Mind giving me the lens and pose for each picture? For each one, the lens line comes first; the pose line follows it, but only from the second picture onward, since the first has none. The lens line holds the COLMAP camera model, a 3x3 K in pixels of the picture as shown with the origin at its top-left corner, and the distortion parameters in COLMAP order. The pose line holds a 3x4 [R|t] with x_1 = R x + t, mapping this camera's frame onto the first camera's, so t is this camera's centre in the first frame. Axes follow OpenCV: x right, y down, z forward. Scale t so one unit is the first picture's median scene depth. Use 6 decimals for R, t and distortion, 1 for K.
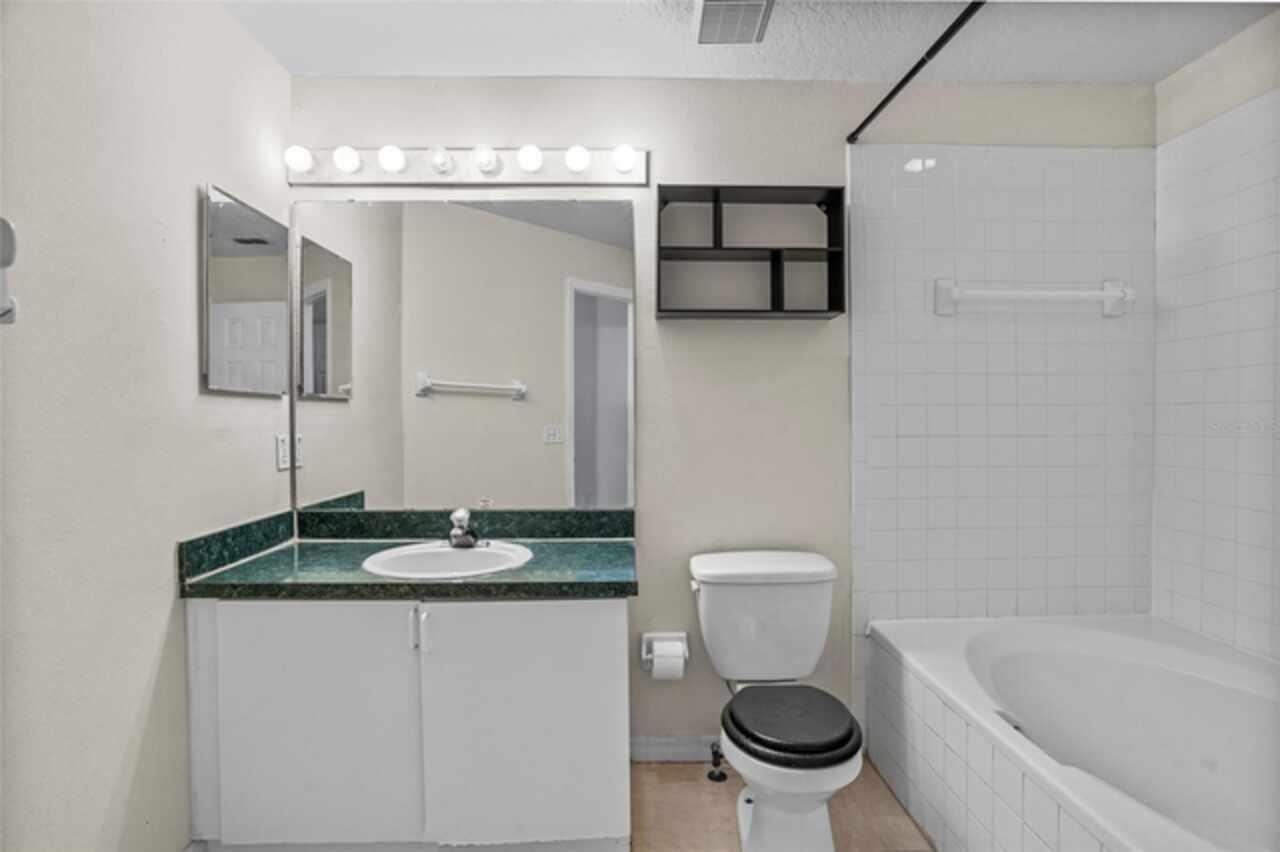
lens RADIAL K [[653.7, 0, 638.1], [0, 653.7, 423.5], [0, 0, 1]] dist [-0.028421, -0.000280]
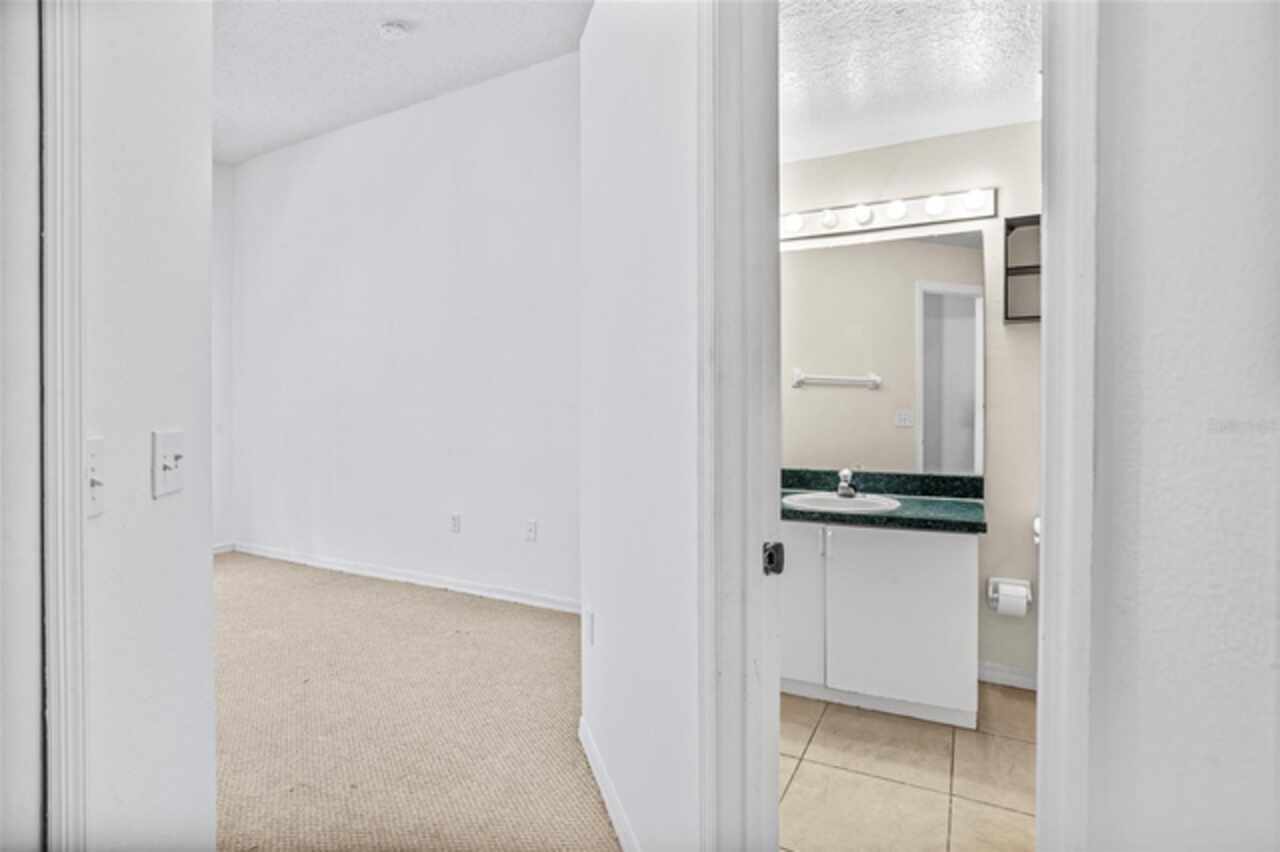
lens RADIAL K [[645.2, 0, 649.1], [0, 645.2, 407.1], [0, 0, 1]] dist [-0.024790, 0.002139]
pose [[0.885404, 0.004706, -0.464798, -0.002769], [-0.007390, 0.999965, -0.003954, 0.006276], [0.464764, 0.006935, 0.885408, -0.397754]]
